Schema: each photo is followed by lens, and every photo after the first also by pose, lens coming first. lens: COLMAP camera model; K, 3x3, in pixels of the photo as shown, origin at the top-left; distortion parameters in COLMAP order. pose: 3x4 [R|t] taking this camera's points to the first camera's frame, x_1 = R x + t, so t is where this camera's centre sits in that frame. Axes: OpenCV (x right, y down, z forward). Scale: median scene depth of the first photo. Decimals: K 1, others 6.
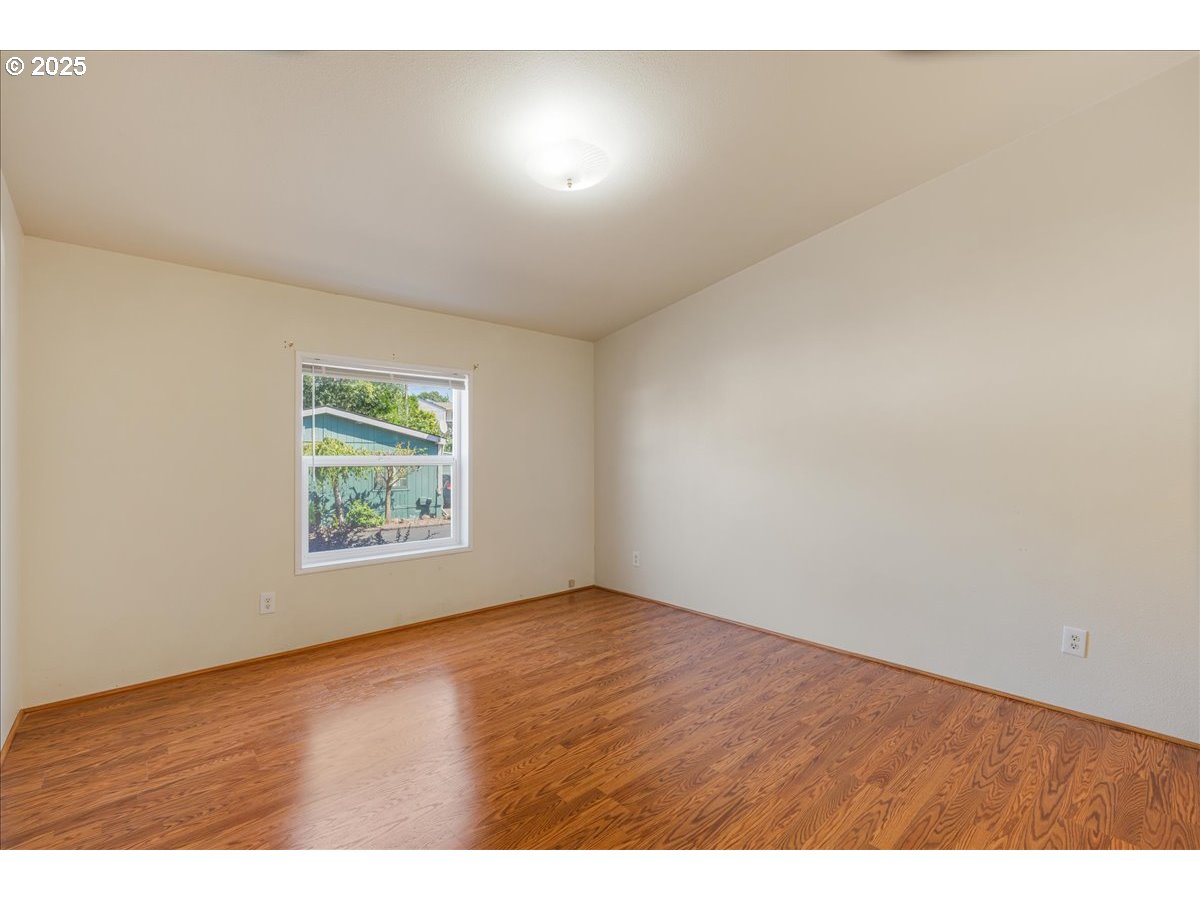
lens RADIAL K [[517.9, 0, 594.2], [0, 517.9, 455.7], [0, 0, 1]] dist [-0.003839, -0.000056]
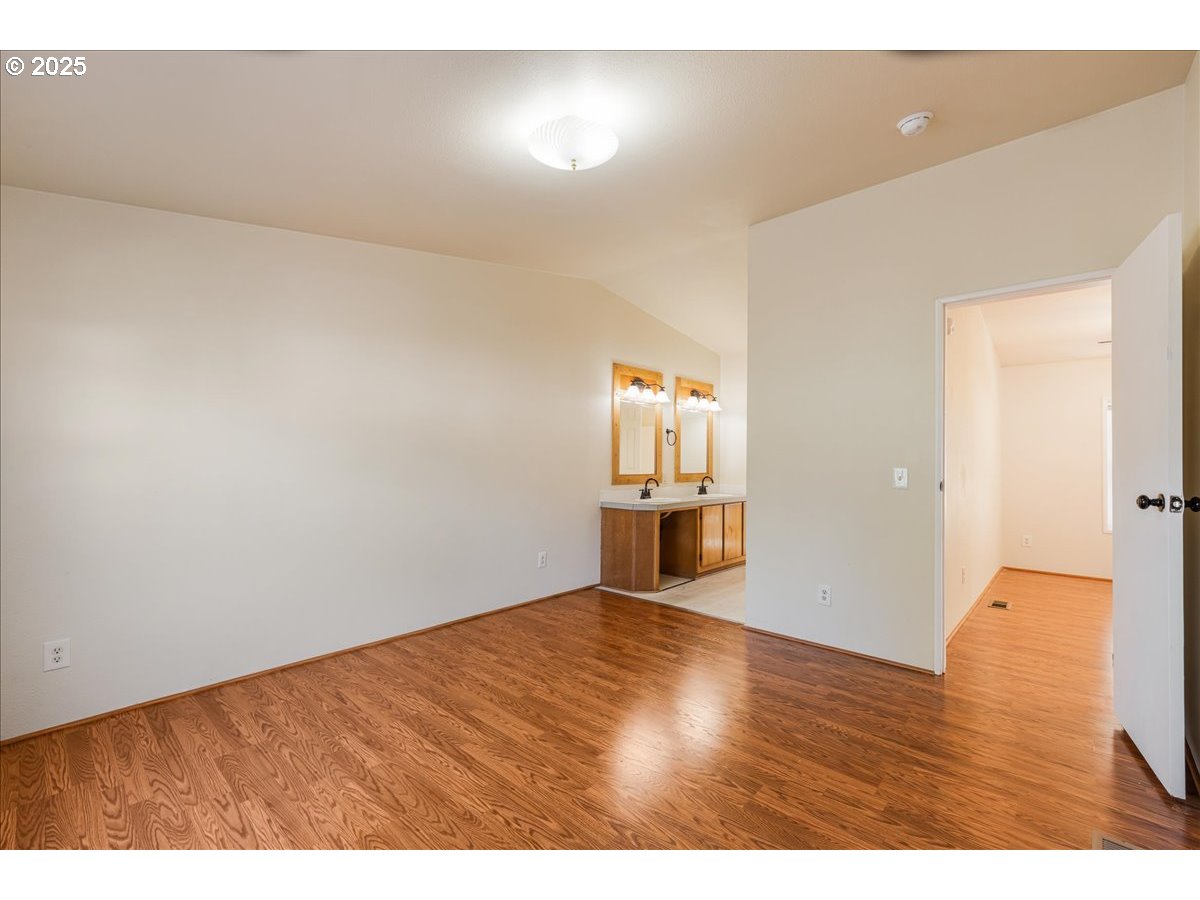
lens RADIAL K [[525.0, 0, 601.5], [0, 525.0, 461.2], [0, 0, 1]] dist [-0.000317, 0.000122]
pose [[-0.108306, -0.000440, 0.994118, -0.879822], [-0.006455, 0.999979, -0.000260, 0.010866], [-0.994097, -0.006445, -0.108306, 0.938406]]
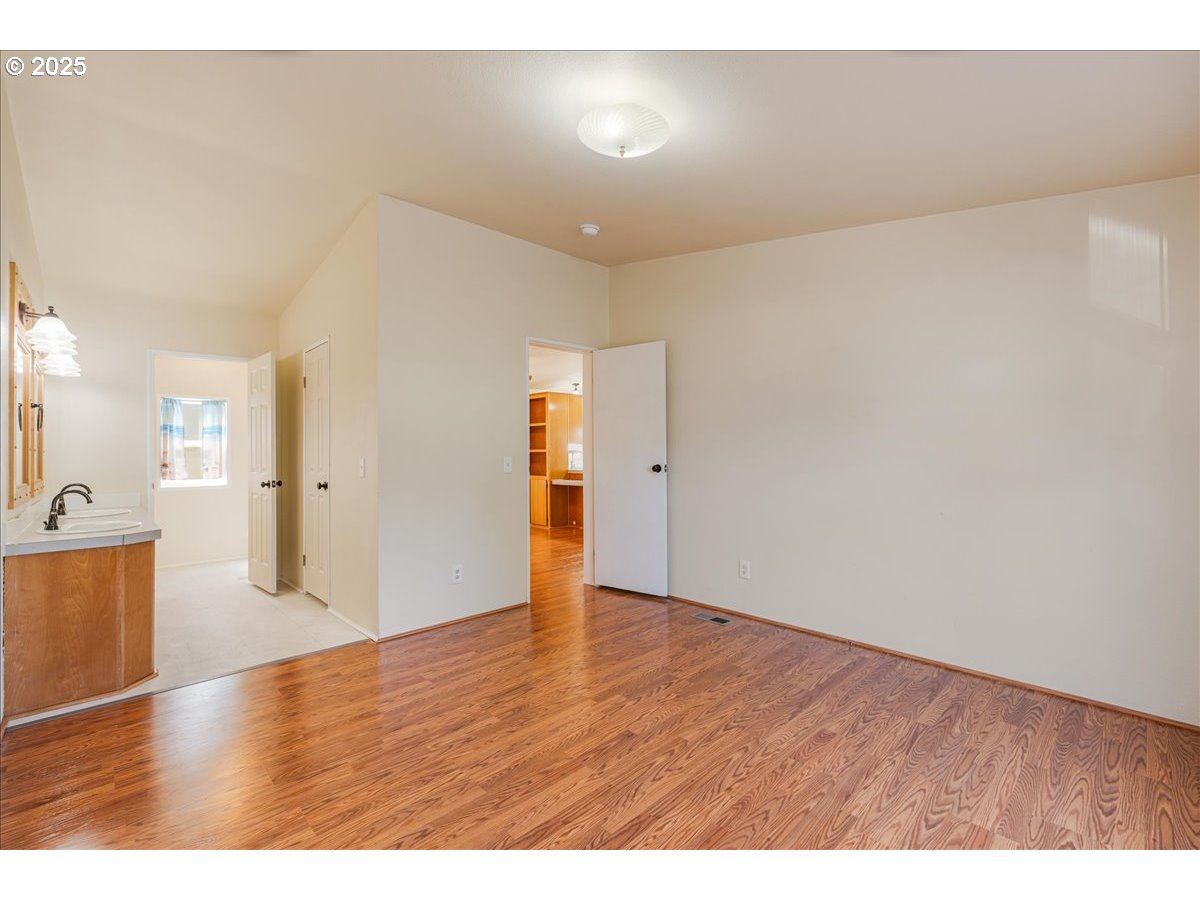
lens RADIAL K [[528.2, 0, 606.4], [0, 528.2, 450.4], [0, 0, 1]] dist [0.005757, -0.000192]
pose [[-0.998537, 0.013022, -0.052481, 0.033125], [0.013059, 0.999915, -0.000359, 0.005584], [0.052472, -0.001044, -0.998622, 1.728508]]
